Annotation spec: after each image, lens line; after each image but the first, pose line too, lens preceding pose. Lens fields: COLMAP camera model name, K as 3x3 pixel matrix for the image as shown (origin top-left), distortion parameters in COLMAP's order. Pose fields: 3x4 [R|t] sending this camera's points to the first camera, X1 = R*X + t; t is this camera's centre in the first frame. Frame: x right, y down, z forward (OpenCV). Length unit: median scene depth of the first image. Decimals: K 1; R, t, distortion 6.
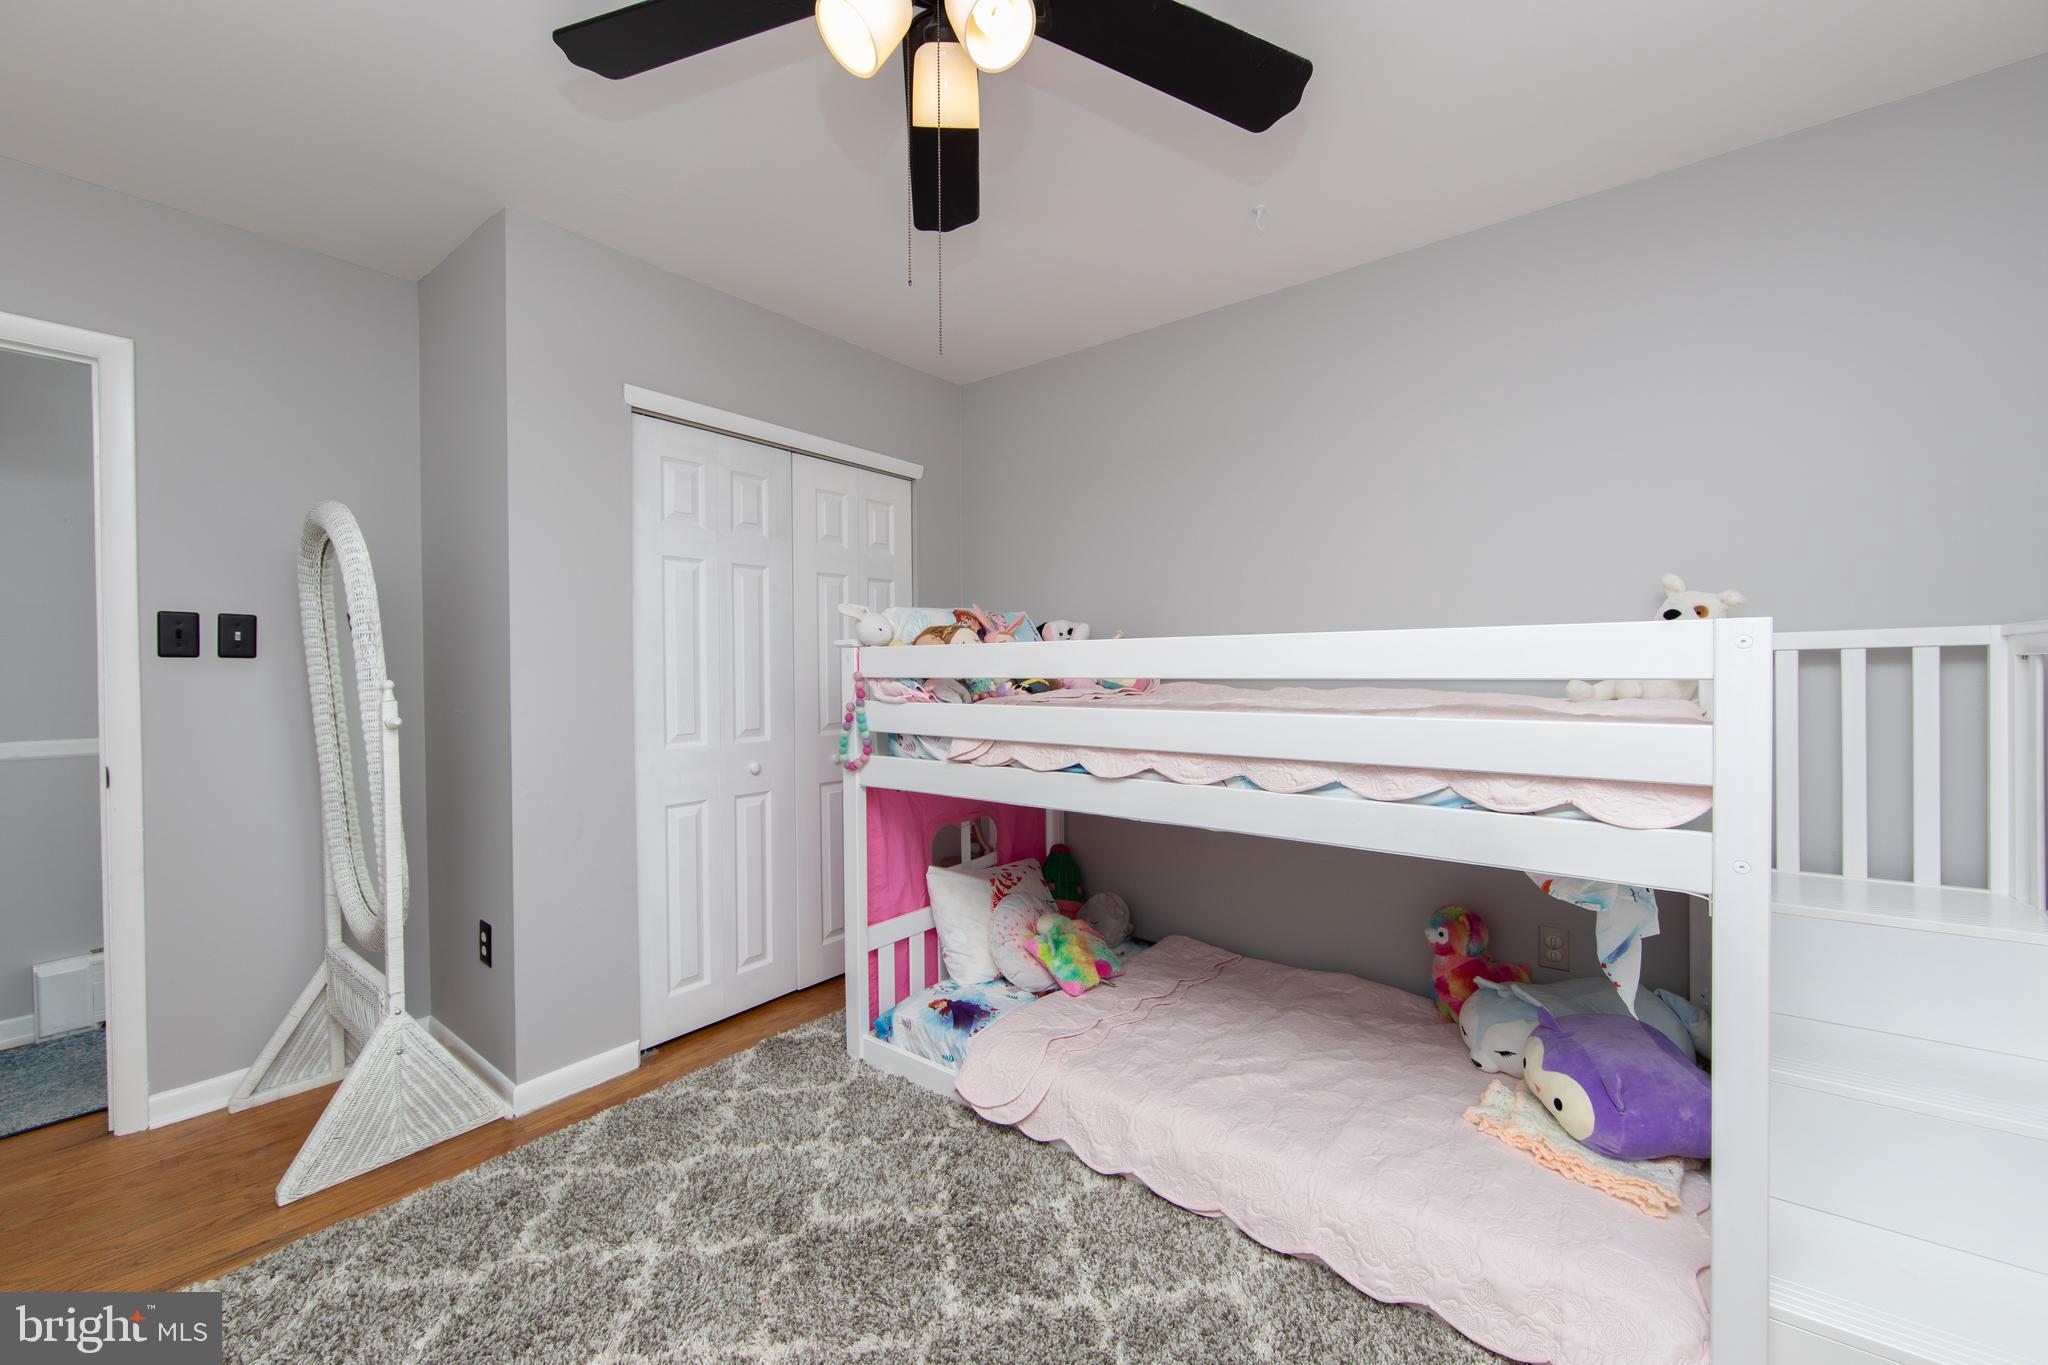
lens RADIAL K [[801.0, 0, 1014.1], [0, 801.0, 678.5], [0, 0, 1]] dist [-0.008978, 0.001769]
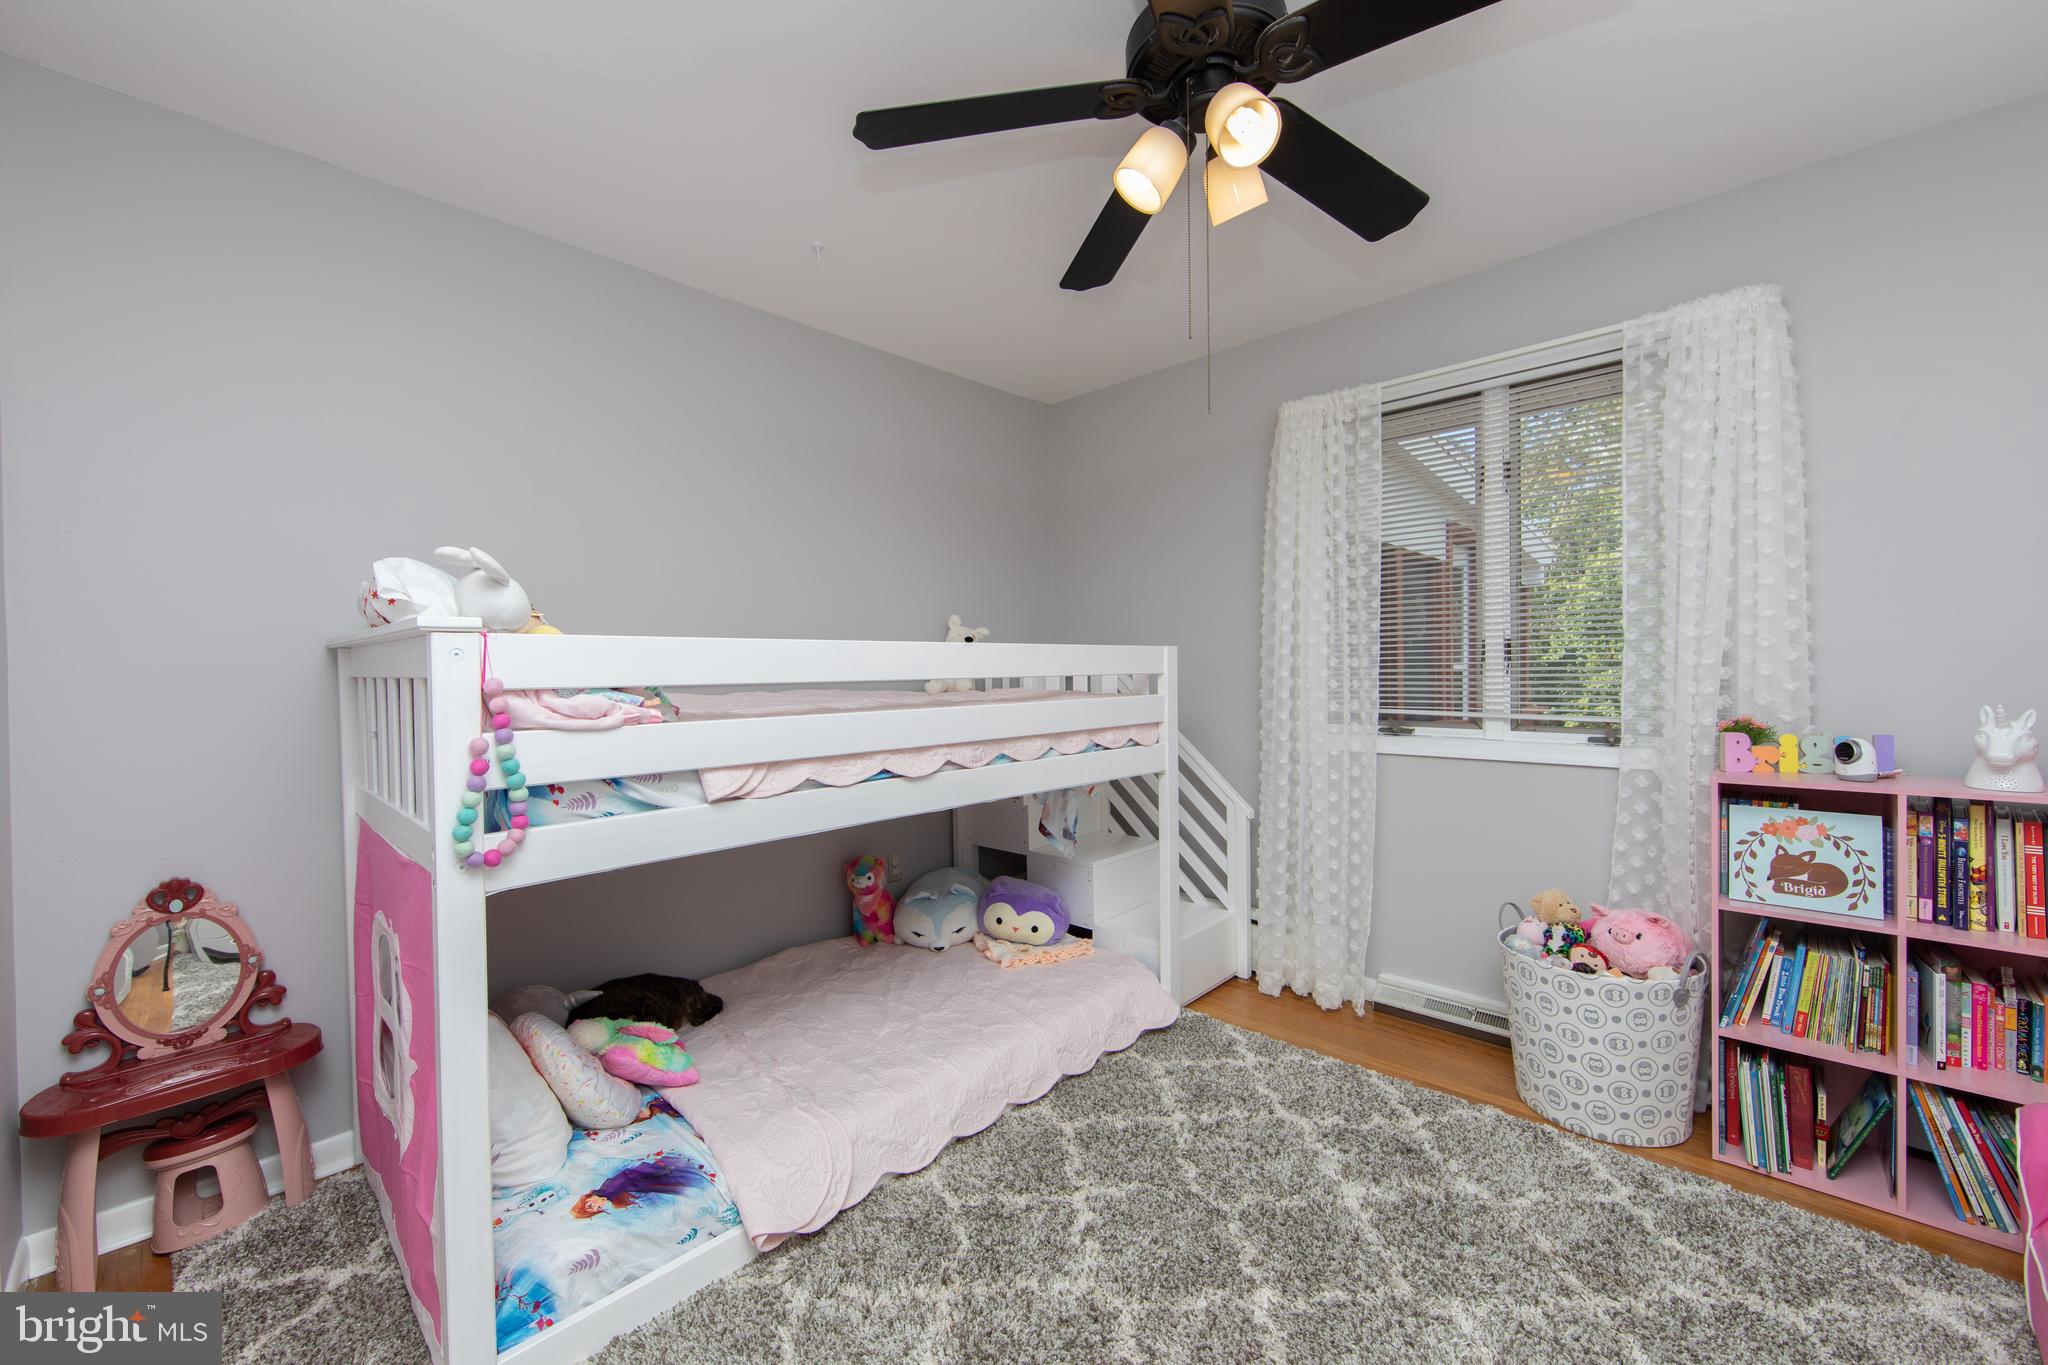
lens RADIAL K [[801.0, 0, 1013.3], [0, 801.0, 676.7], [0, 0, 1]] dist [-0.008978, 0.001769]
pose [[0.089958, -0.003388, 0.995940, -0.789607], [0.025820, 0.999666, 0.001069, -0.001890], [-0.995611, 0.025619, 0.090015, 0.691654]]
